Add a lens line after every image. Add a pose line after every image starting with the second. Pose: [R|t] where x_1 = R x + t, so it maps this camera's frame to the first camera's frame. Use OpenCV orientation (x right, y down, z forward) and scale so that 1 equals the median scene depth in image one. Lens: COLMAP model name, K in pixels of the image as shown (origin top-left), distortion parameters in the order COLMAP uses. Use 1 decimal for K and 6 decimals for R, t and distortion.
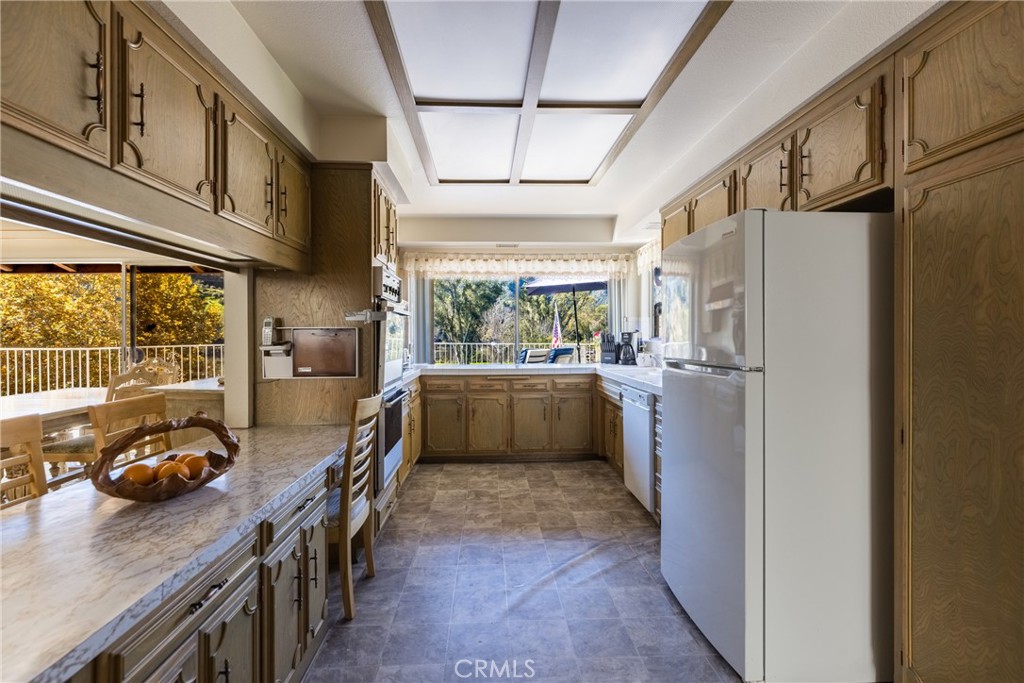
lens RADIAL K [[457.4, 0, 503.8], [0, 457.4, 332.0], [0, 0, 1]] dist [0.004322, -0.000376]
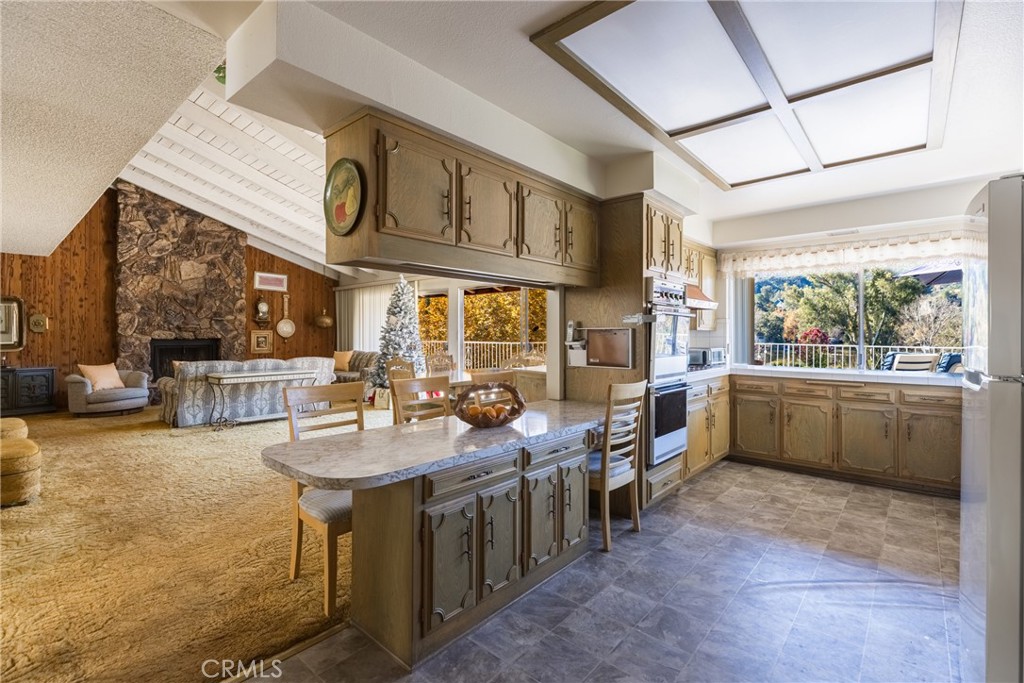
lens RADIAL K [[457.4, 0, 531.3], [0, 457.4, 330.8], [0, 0, 1]] dist [0.004322, -0.000376]
pose [[0.741890, -0.000490, -0.670522, 0.171407], [-0.000953, 0.999998, -0.001785, -0.000150], [0.670521, 0.001963, 0.741888, -0.052629]]
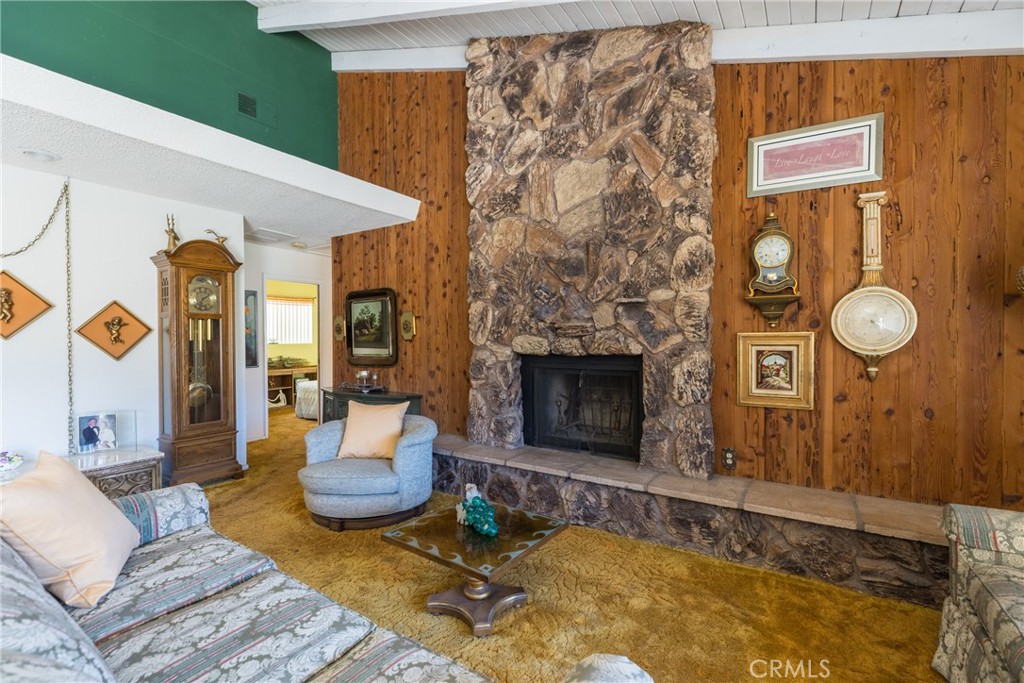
lens RADIAL K [[457.4, 0, 497.4], [0, 457.4, 341.6], [0, 0, 1]] dist [0.004322, -0.000376]
pose [[-0.592267, 0.012716, -0.805641, -1.432505], [0.009213, 0.999917, 0.009009, 0.000674], [0.805689, -0.002087, -0.592335, 0.747602]]
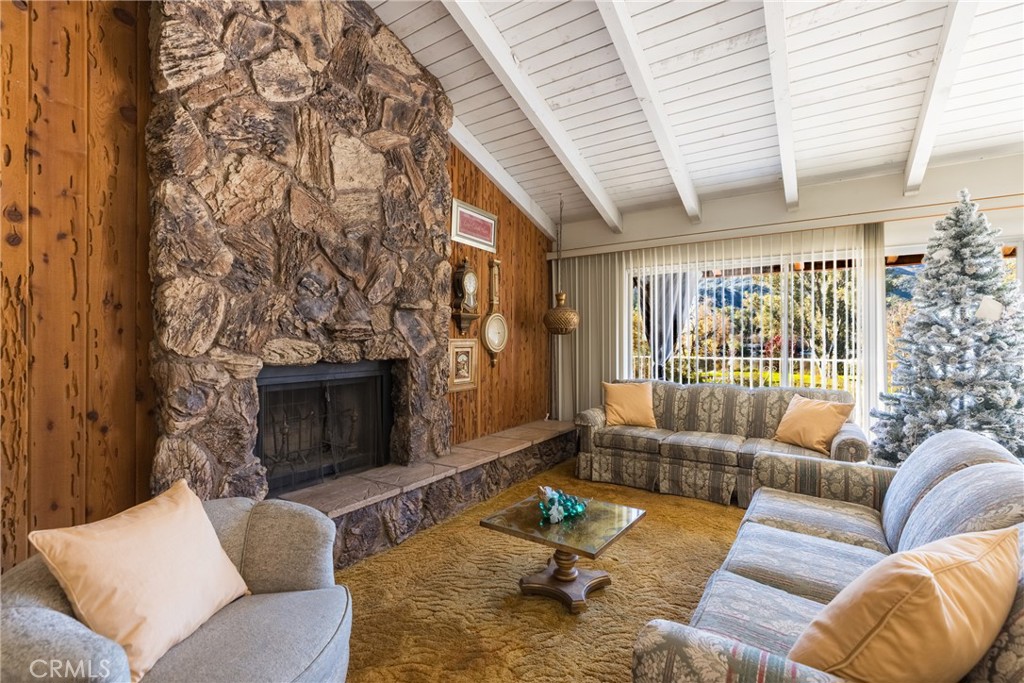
lens RADIAL K [[457.4, 0, 536.0], [0, 457.4, 338.9], [0, 0, 1]] dist [0.004322, -0.000376]
pose [[0.828878, 0.005125, -0.559406, -1.537566], [-0.004140, 0.999987, 0.003026, -0.005678], [0.559414, -0.000193, 0.828889, 0.008911]]
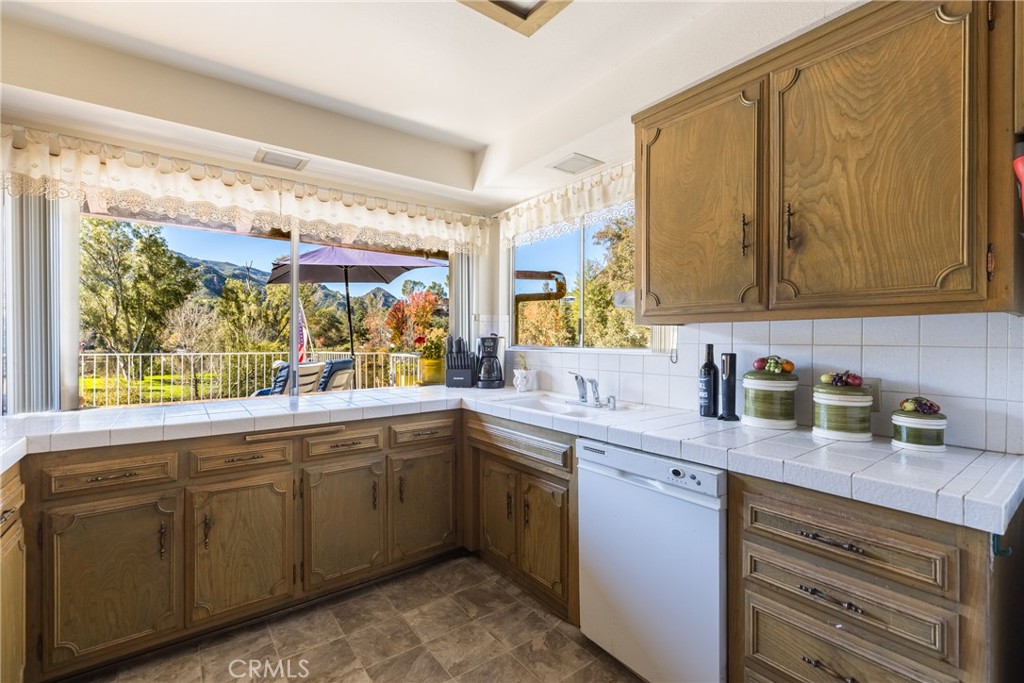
lens RADIAL K [[457.4, 0, 508.3], [0, 457.4, 339.0], [0, 0, 1]] dist [0.004322, -0.000376]
pose [[0.826655, 0.003867, 0.562696, -0.075397], [-0.005230, 0.999986, 0.000813, 0.003002], [-0.562685, -0.003615, 0.826664, 0.501047]]
